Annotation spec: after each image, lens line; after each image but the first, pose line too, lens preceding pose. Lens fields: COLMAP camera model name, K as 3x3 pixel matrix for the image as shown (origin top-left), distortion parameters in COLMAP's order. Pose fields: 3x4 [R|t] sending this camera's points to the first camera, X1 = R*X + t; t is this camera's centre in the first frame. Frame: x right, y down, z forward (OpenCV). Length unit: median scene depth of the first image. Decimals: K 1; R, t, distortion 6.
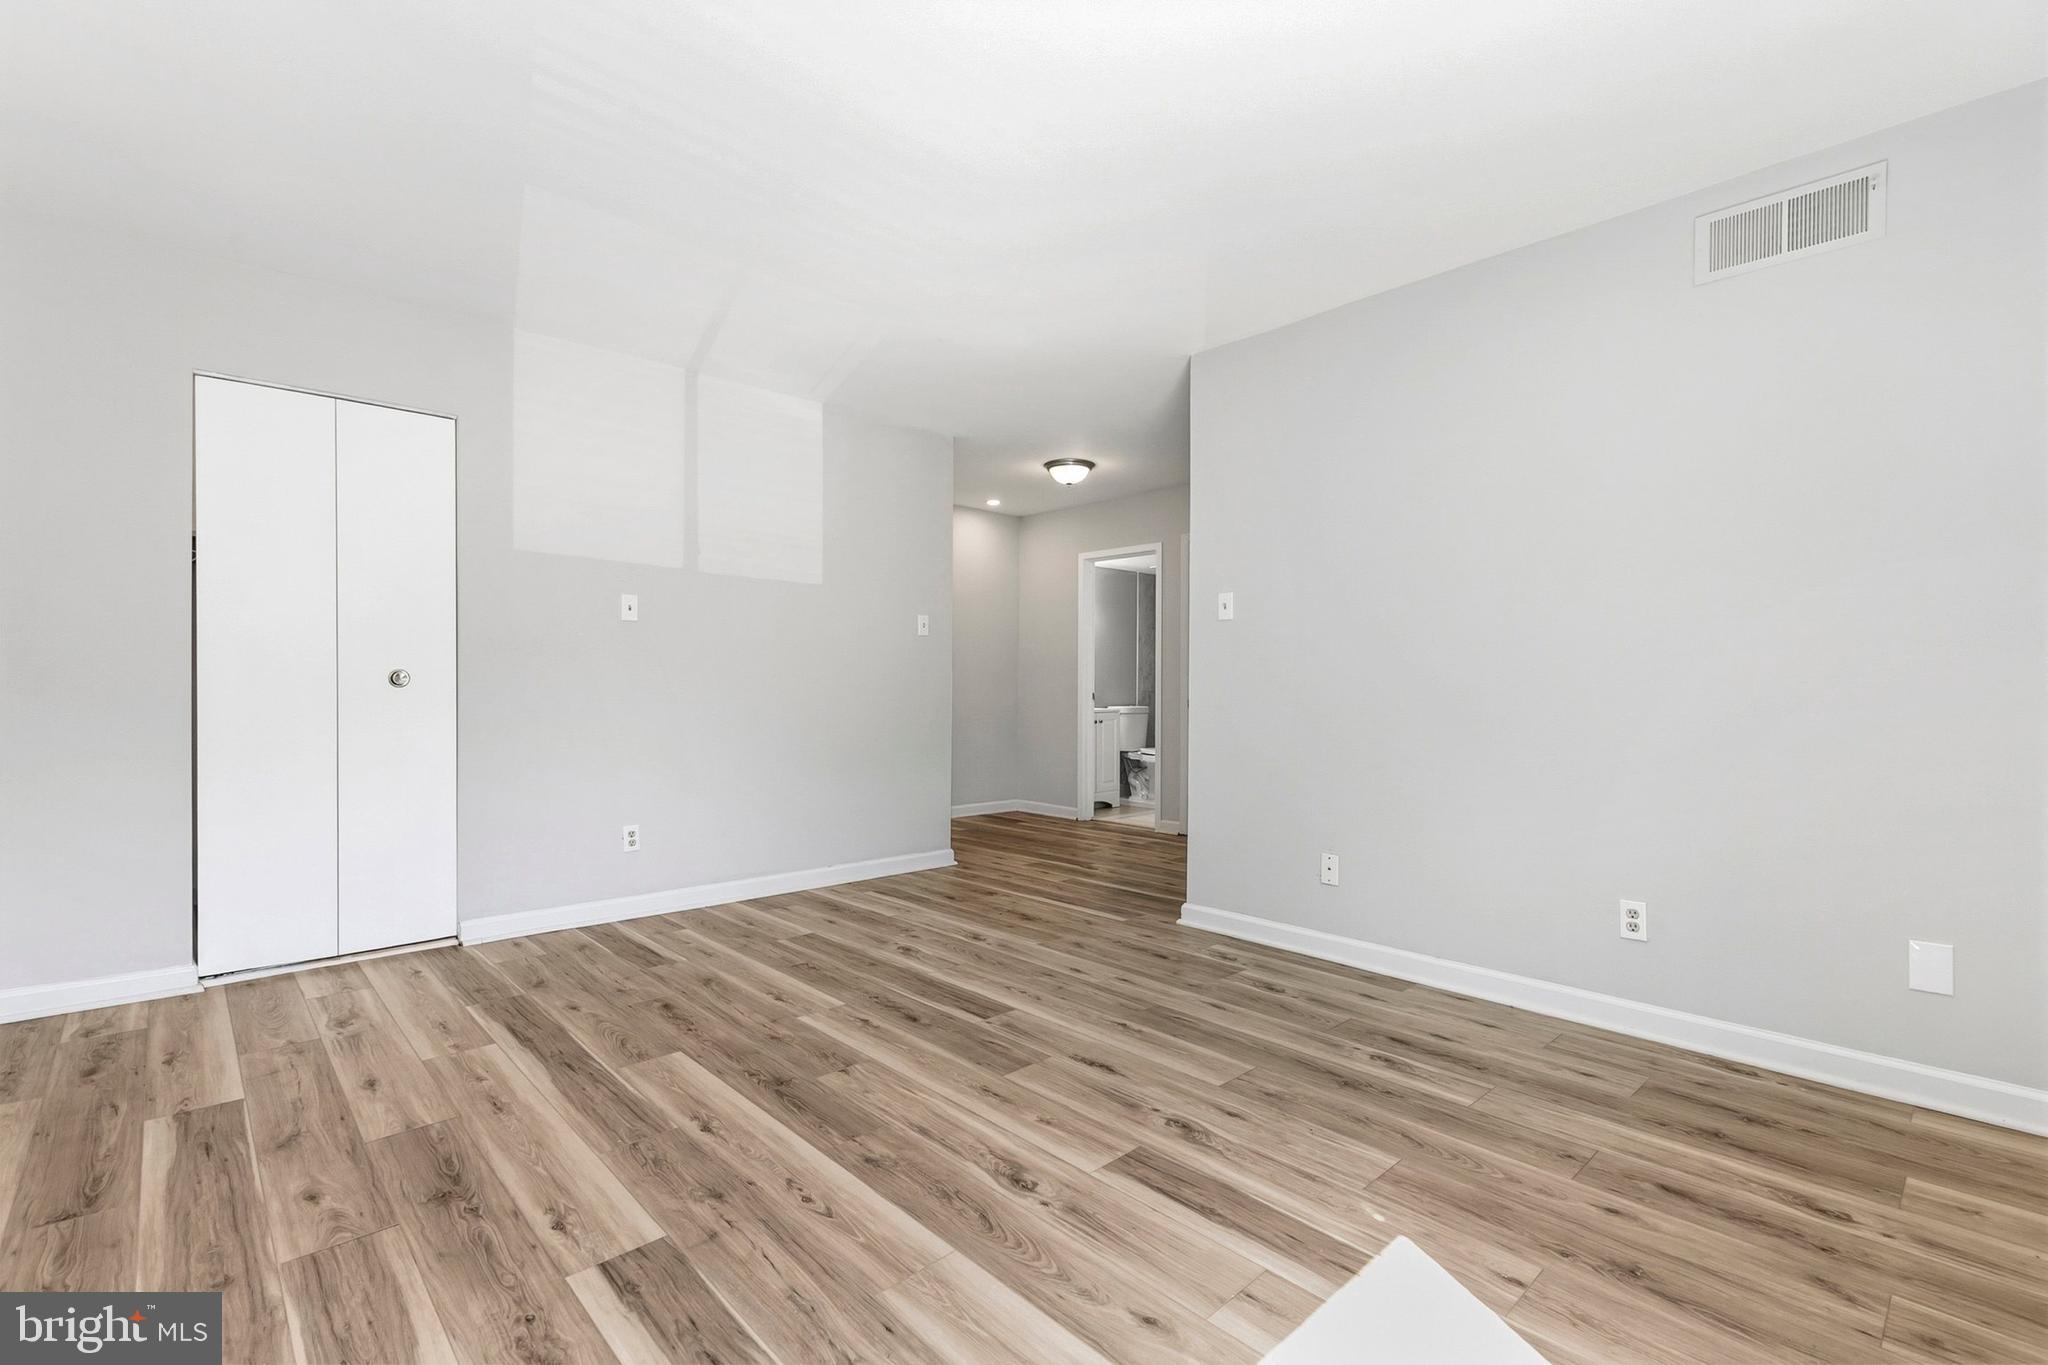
lens RADIAL K [[924.0, 0, 1018.3], [0, 924.0, 679.1], [0, 0, 1]] dist [0.009233, -0.001098]
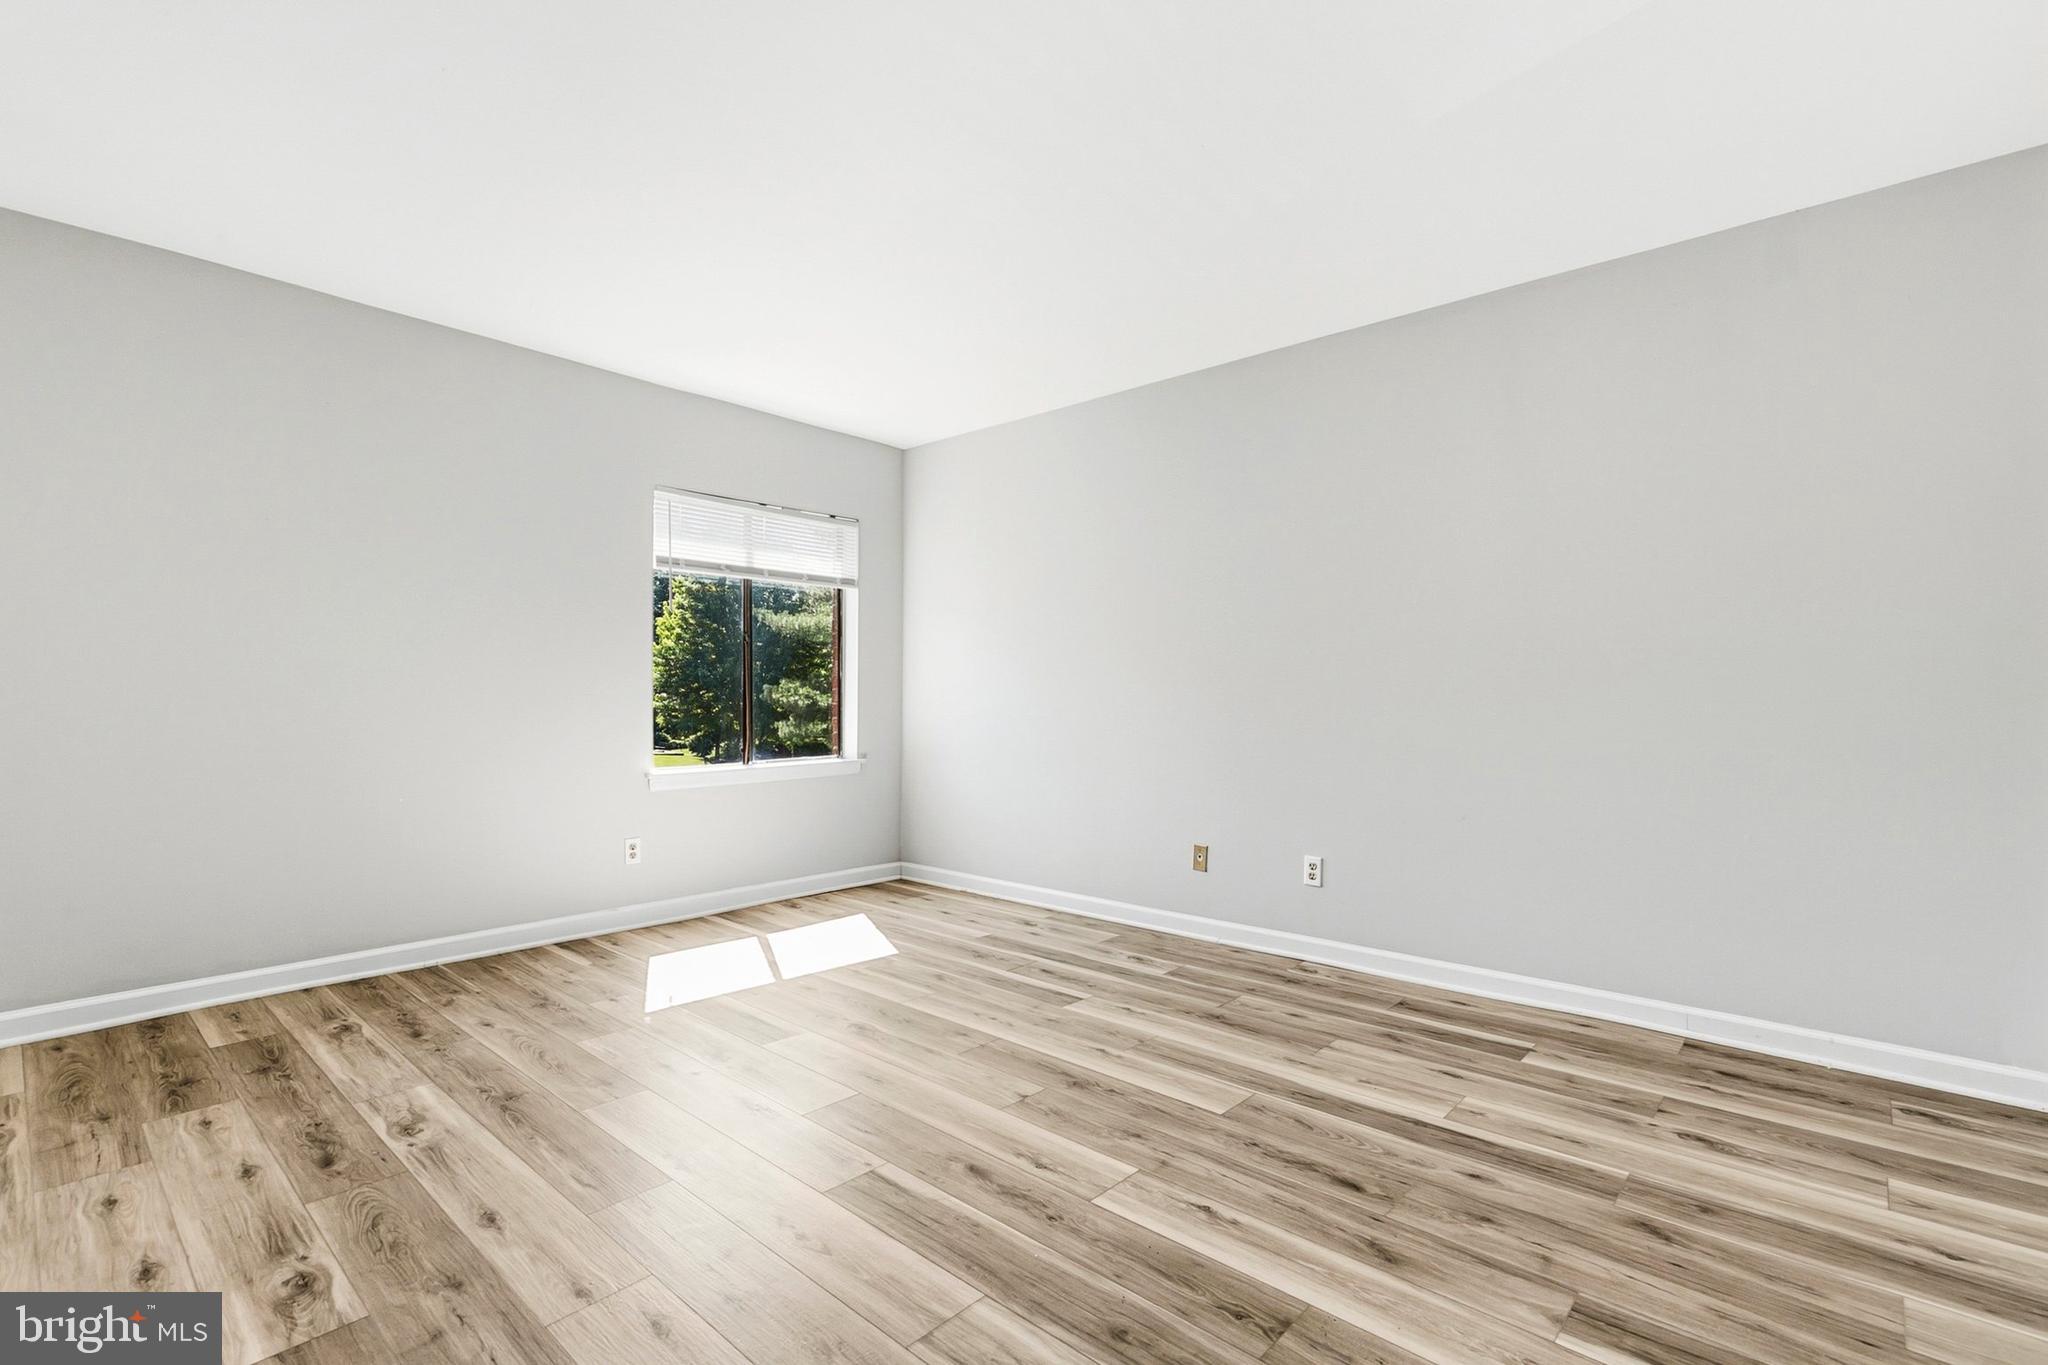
lens RADIAL K [[924.0, 0, 1018.3], [0, 924.0, 679.1], [0, 0, 1]] dist [0.009233, -0.001098]
pose [[-0.996251, -0.011806, -0.085703, -0.085380], [-0.009369, 0.999542, -0.028779, 0.010049], [0.086003, -0.027868, -0.995905, 1.802037]]
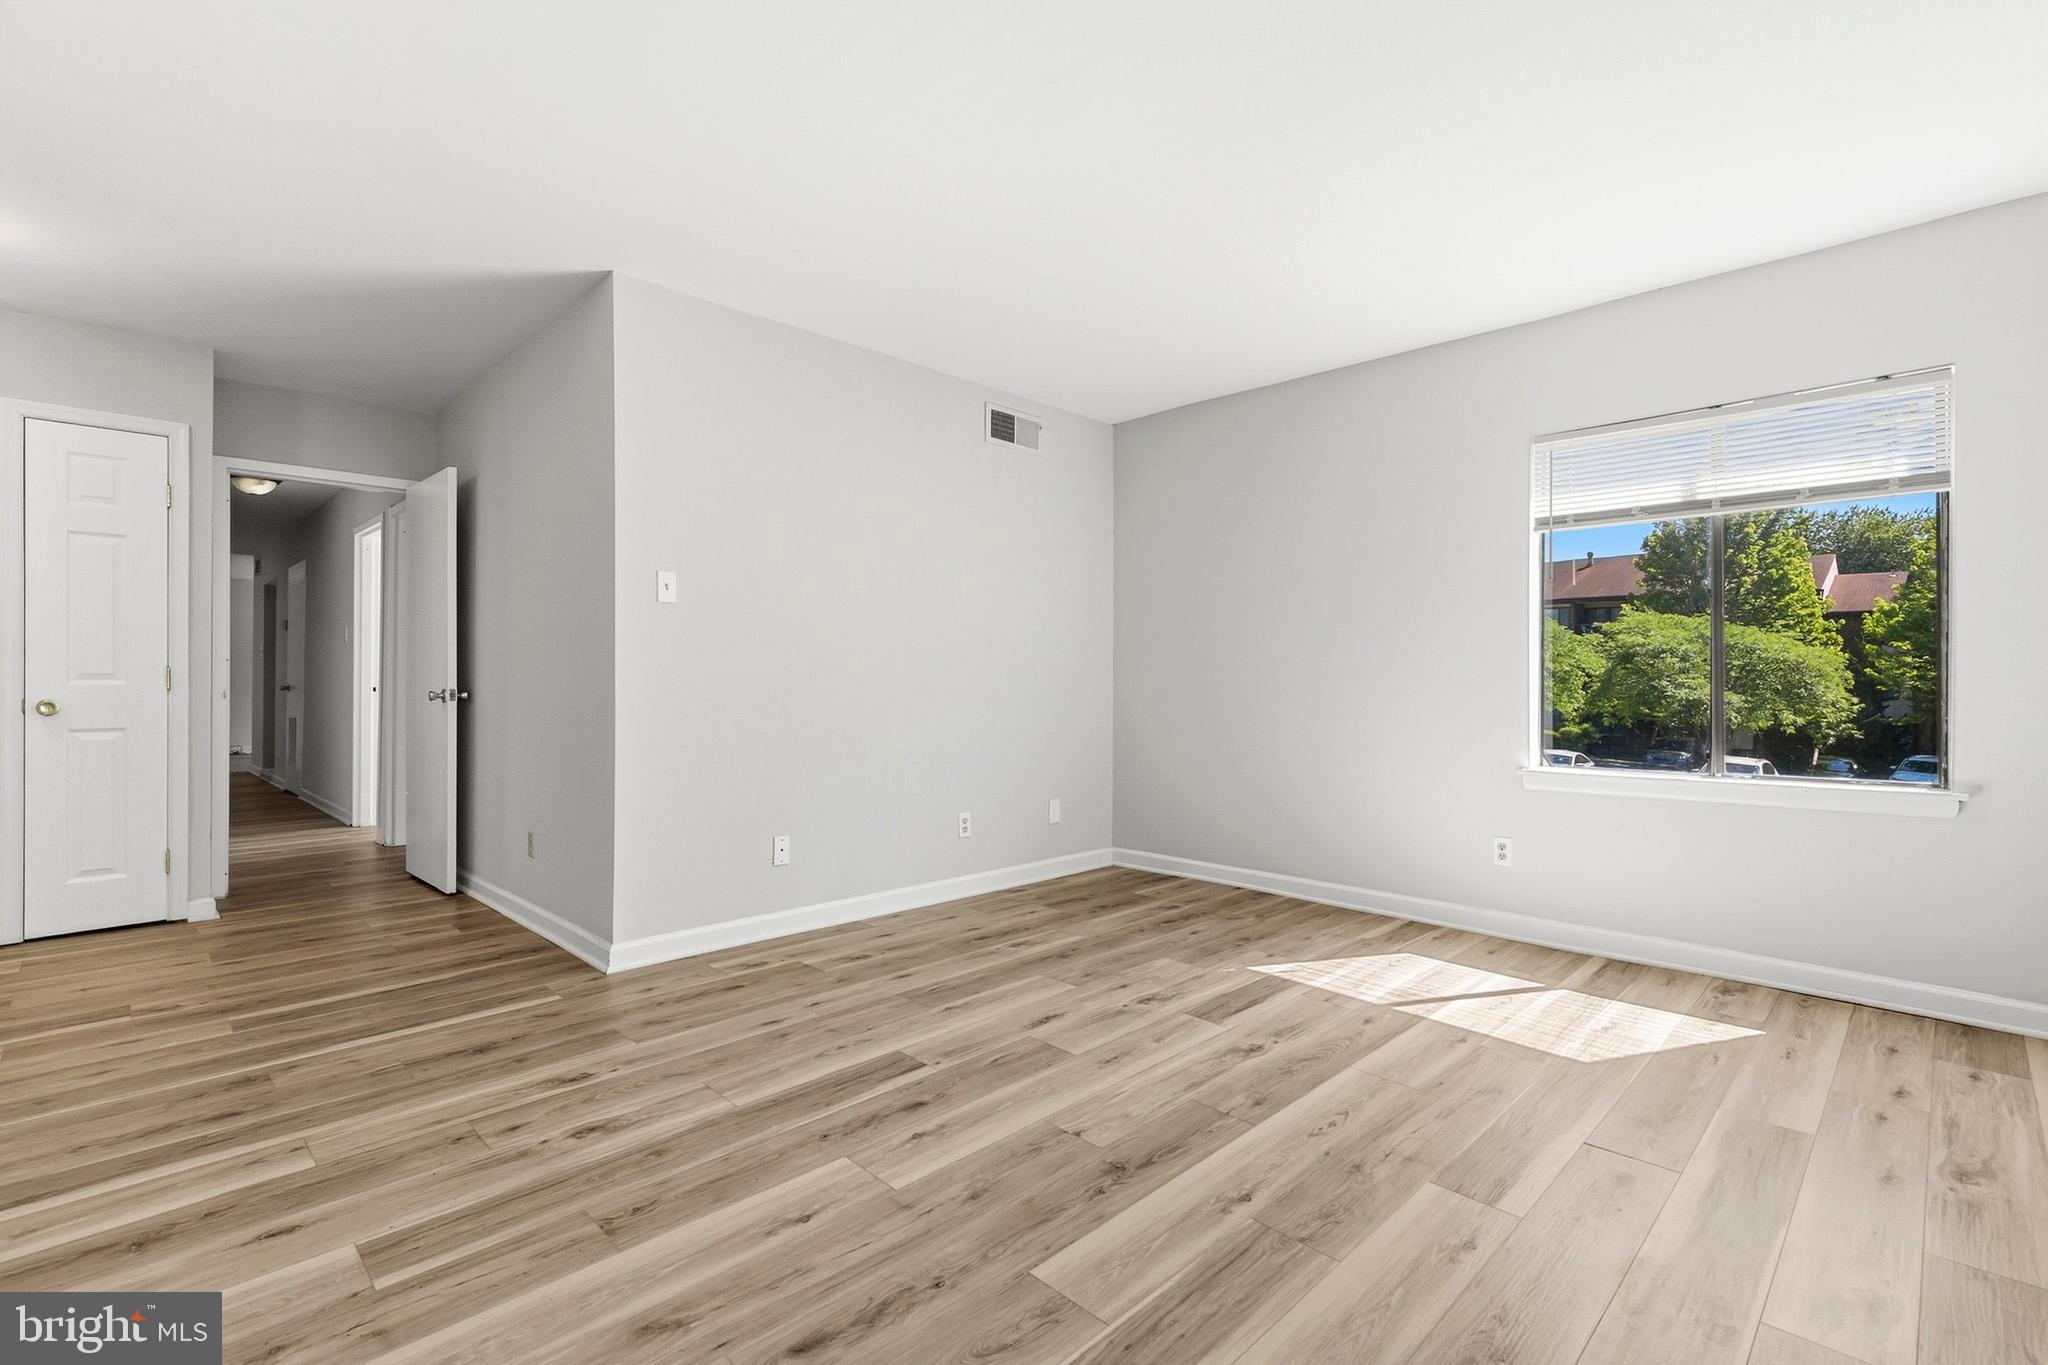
lens RADIAL K [[924.0, 0, 1018.3], [0, 924.0, 679.1], [0, 0, 1]] dist [0.009233, -0.001098]
pose [[-0.037877, -0.006357, 0.999262, -0.944120], [-0.012246, 0.999908, 0.005897, -0.001437], [-0.999207, -0.012013, -0.037951, 0.991750]]
